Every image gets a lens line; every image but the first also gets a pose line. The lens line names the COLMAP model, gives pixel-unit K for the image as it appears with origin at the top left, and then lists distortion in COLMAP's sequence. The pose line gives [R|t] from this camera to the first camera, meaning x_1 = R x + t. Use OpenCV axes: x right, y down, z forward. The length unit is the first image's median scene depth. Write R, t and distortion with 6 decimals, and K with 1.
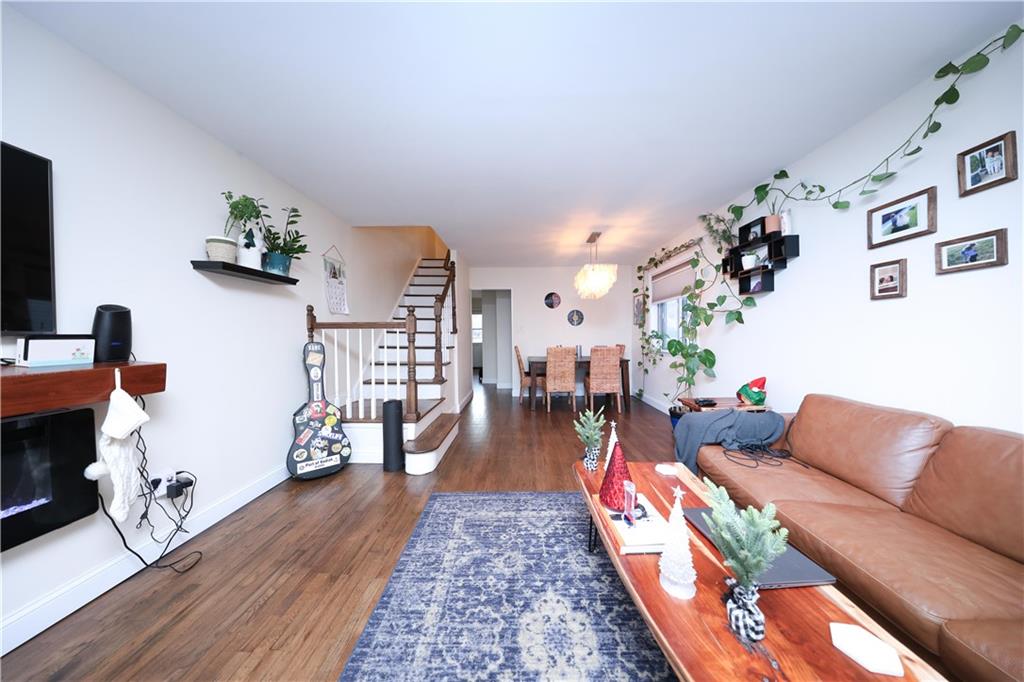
lens RADIAL K [[306.9, 0, 511.0], [0, 306.9, 335.6], [0, 0, 1]] dist [0.000057, -0.000002]
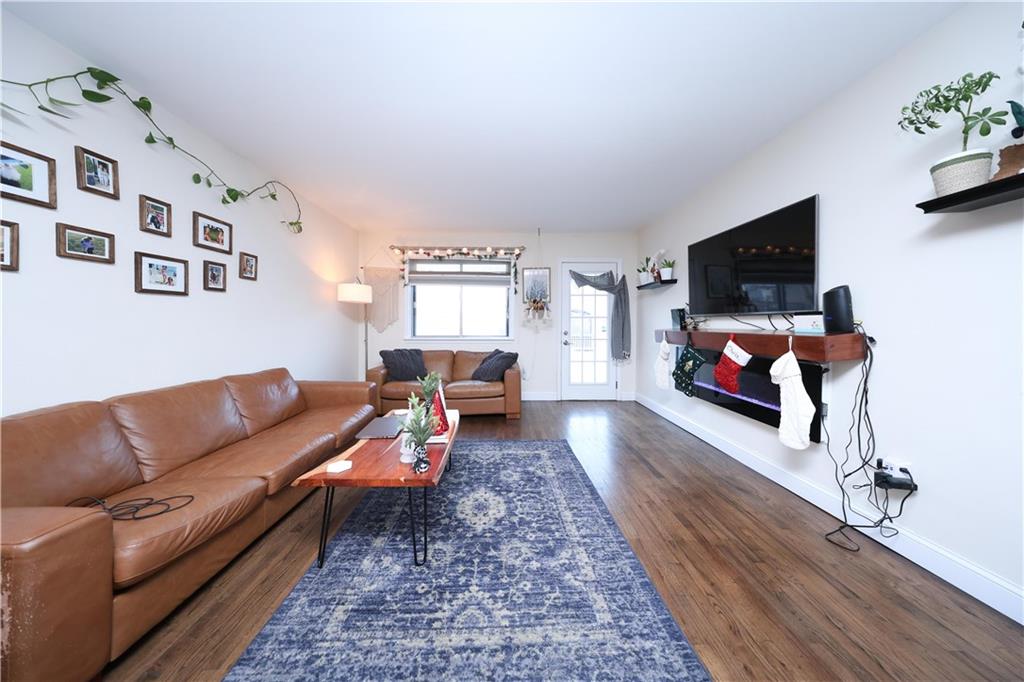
lens RADIAL K [[306.9, 0, 511.0], [0, 306.9, 335.6], [0, 0, 1]] dist [0.000057, -0.000002]
pose [[-0.998645, 0.015720, -0.049615, 0.048462], [0.013620, 0.999009, 0.042378, 0.026207], [0.050232, 0.041645, -0.997869, 2.042129]]
